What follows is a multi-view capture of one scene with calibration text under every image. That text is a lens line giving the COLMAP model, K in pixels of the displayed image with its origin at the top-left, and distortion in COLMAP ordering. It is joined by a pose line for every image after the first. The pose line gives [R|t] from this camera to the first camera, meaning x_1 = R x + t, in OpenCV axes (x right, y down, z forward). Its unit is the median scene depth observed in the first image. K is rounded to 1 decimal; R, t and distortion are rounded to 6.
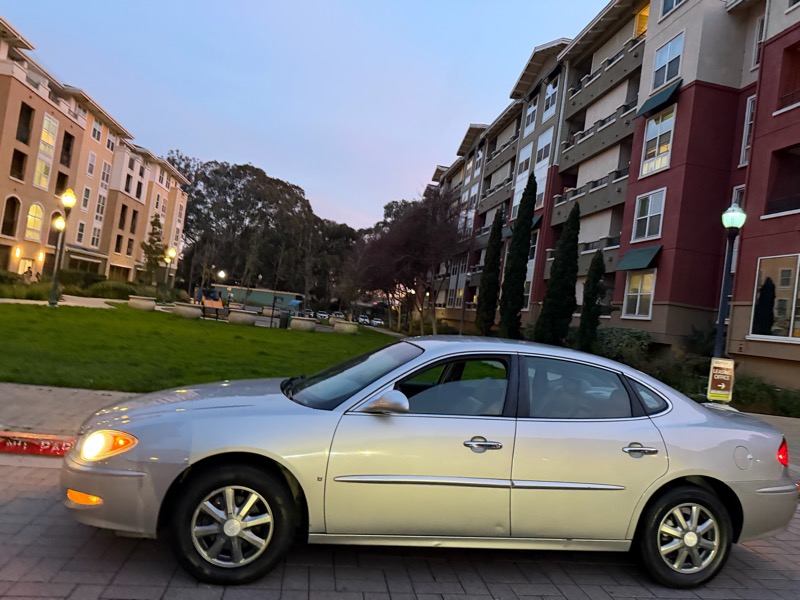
lens RADIAL K [[560.8, 0, 403.1], [0, 560.8, 299.7], [0, 0, 1]] dist [0.070623, -0.099781]
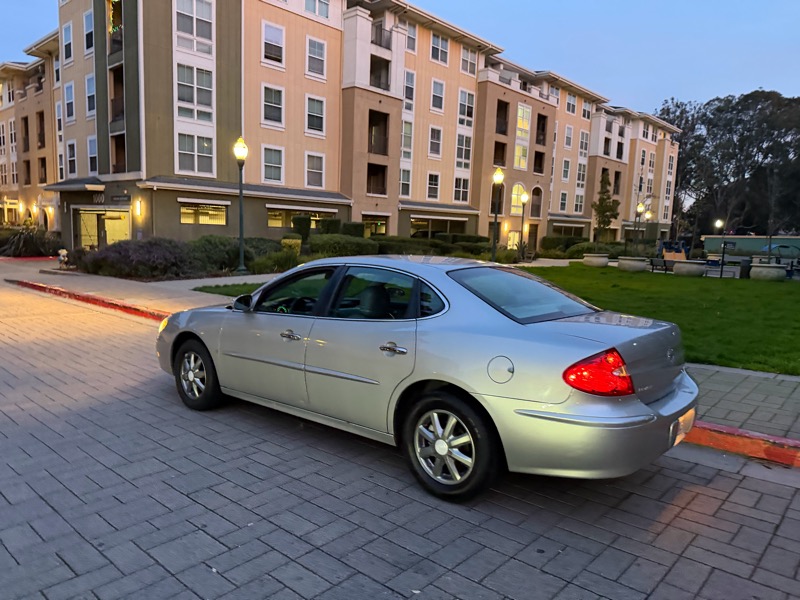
lens RADIAL K [[563.4, 0, 397.3], [0, 563.4, 309.7], [0, 0, 1]] dist [0.089605, -0.140096]
pose [[0.625881, -0.004583, -0.779905, 0.129224], [0.071569, 0.996101, 0.051582, 0.015368], [0.776628, -0.088101, 0.623769, 0.041054]]
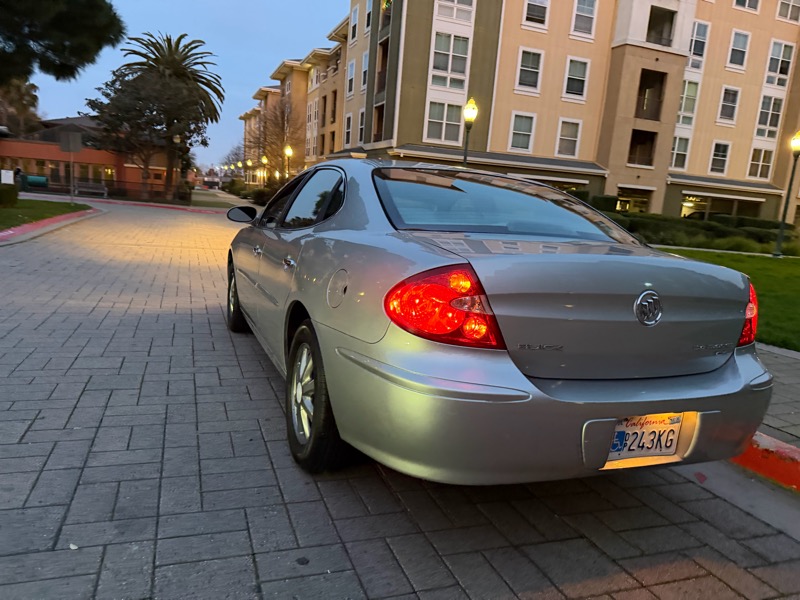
lens RADIAL K [[572.0, 0, 391.6], [0, 572.0, 297.3], [0, 0, 1]] dist [0.006823, -0.016718]
pose [[0.195939, 0.056010, -0.979015, 0.129837], [-0.027399, 0.998290, 0.051629, 0.029045], [0.980233, 0.016708, 0.197139, 0.105133]]
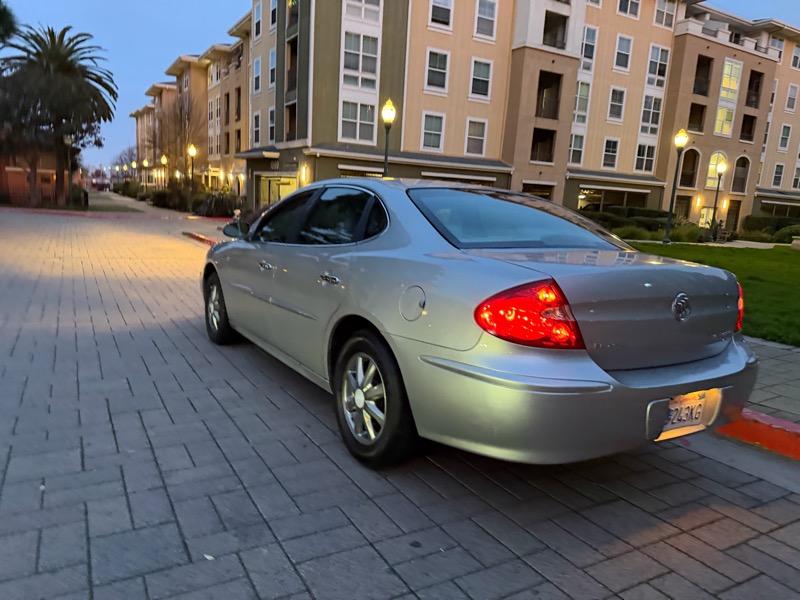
lens RADIAL K [[571.1, 0, 391.5], [0, 571.1, 304.7], [0, 0, 1]] dist [0.011219, -0.026288]
pose [[0.351416, 0.058843, -0.934368, 0.132076], [0.015332, 0.997527, 0.068586, 0.026770], [0.936094, -0.038428, 0.349645, 0.084543]]
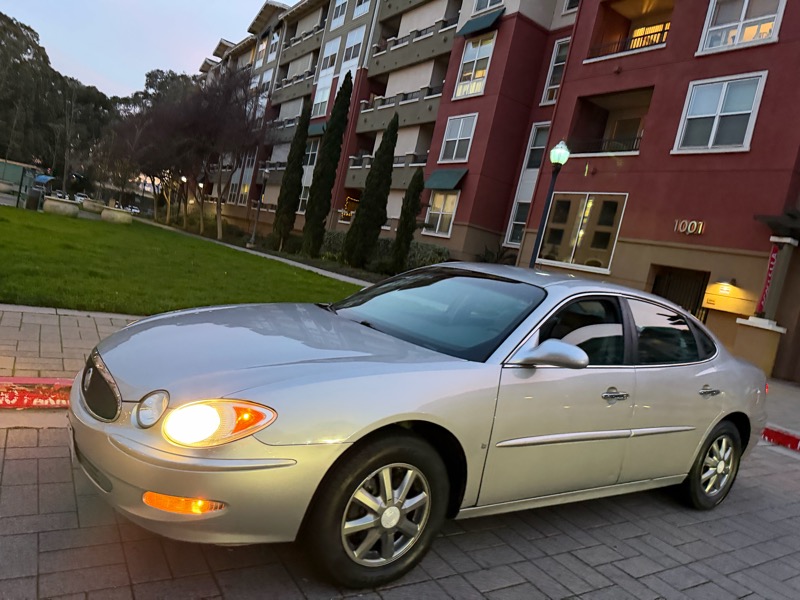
lens RADIAL K [[560.4, 0, 404.1], [0, 560.4, 300.4], [0, 0, 1]] dist [0.042975, -0.057673]
pose [[0.909662, 0.033942, 0.413960, -0.056356], [-0.105462, 0.982868, 0.151159, 0.000185], [-0.401737, -0.181161, 0.897657, 0.034356]]
